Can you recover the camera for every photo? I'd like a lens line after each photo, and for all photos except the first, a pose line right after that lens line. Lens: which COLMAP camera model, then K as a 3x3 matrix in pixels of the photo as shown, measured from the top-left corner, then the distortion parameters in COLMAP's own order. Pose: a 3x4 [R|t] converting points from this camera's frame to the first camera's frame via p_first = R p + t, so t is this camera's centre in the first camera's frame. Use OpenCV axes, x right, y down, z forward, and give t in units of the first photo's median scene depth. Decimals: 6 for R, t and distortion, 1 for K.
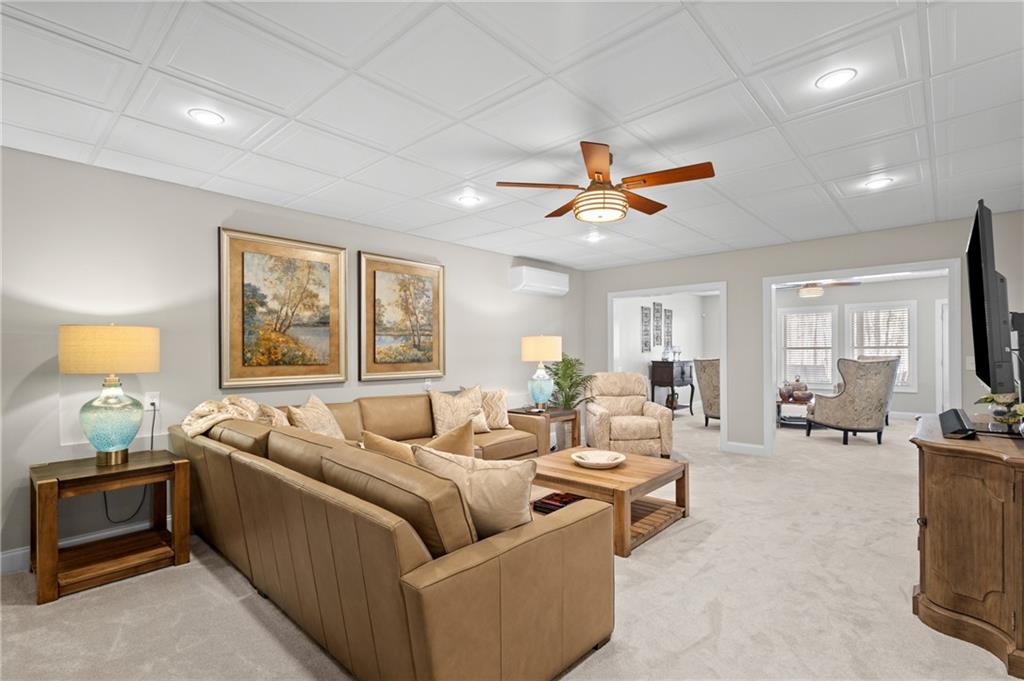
lens RADIAL K [[471.1, 0, 503.5], [0, 471.1, 346.1], [0, 0, 1]] dist [0.021631, 0.000087]
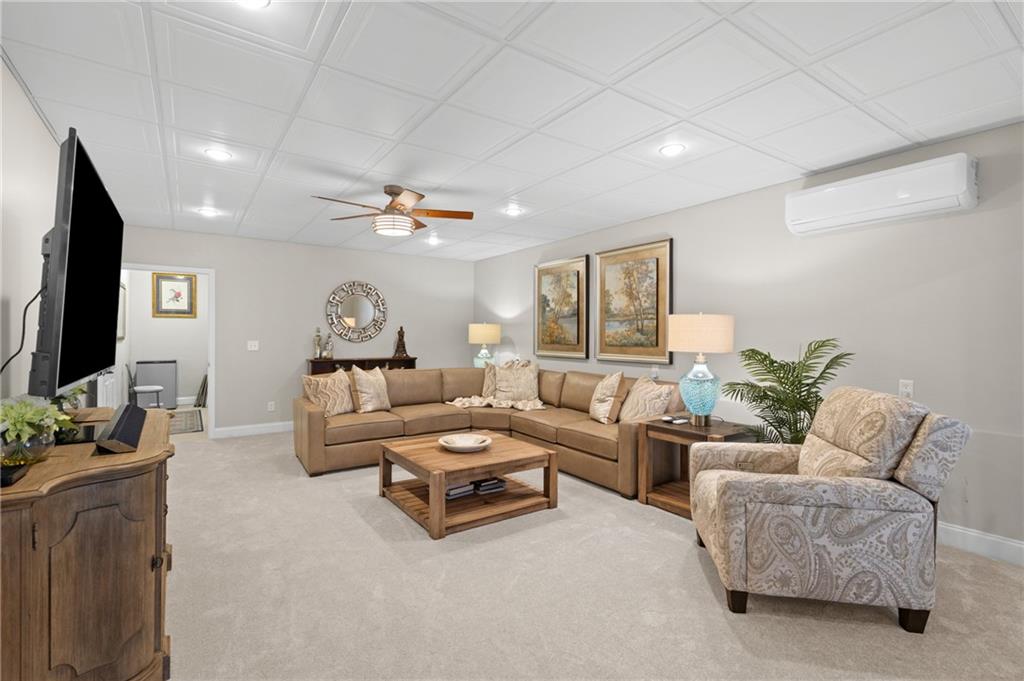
lens RADIAL K [[471.1, 0, 507.9], [0, 471.1, 335.7], [0, 0, 1]] dist [0.021631, 0.000087]
pose [[-0.212824, -0.004118, -0.977082, 0.874290], [-0.002512, 0.999990, -0.003667, 0.016198], [0.977087, 0.001673, -0.212832, 0.967438]]
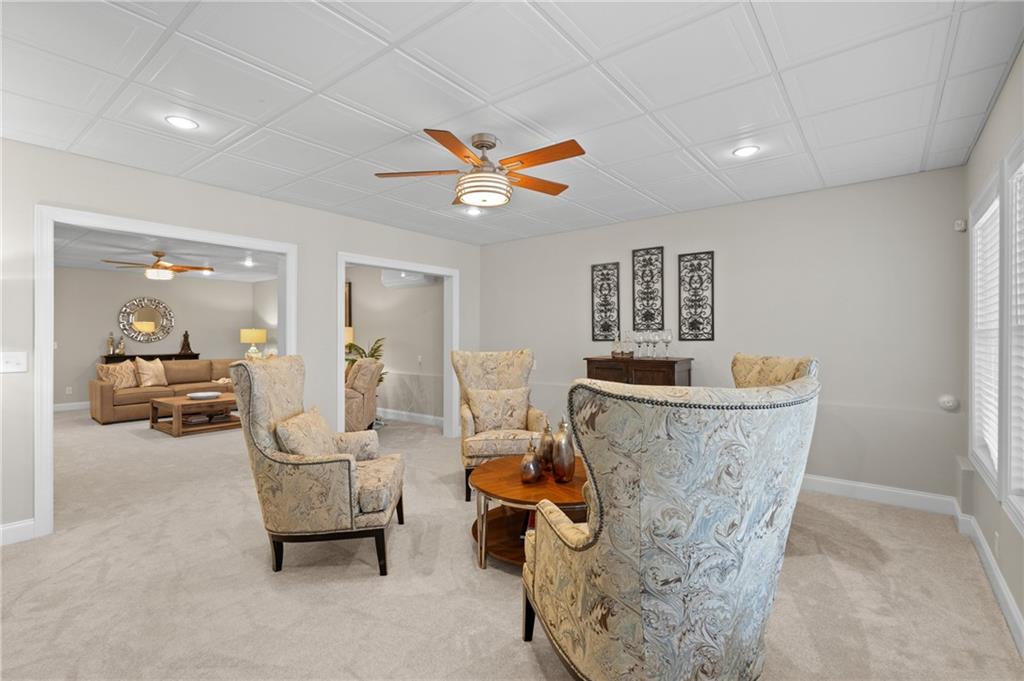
lens RADIAL K [[471.1, 0, 506.5], [0, 471.1, 340.7], [0, 0, 1]] dist [0.021631, 0.000087]
pose [[0.076225, 0.005981, -0.997073, 1.601949], [0.002765, 0.999977, 0.006210, 0.015958], [0.997087, -0.003231, 0.076207, 1.511836]]
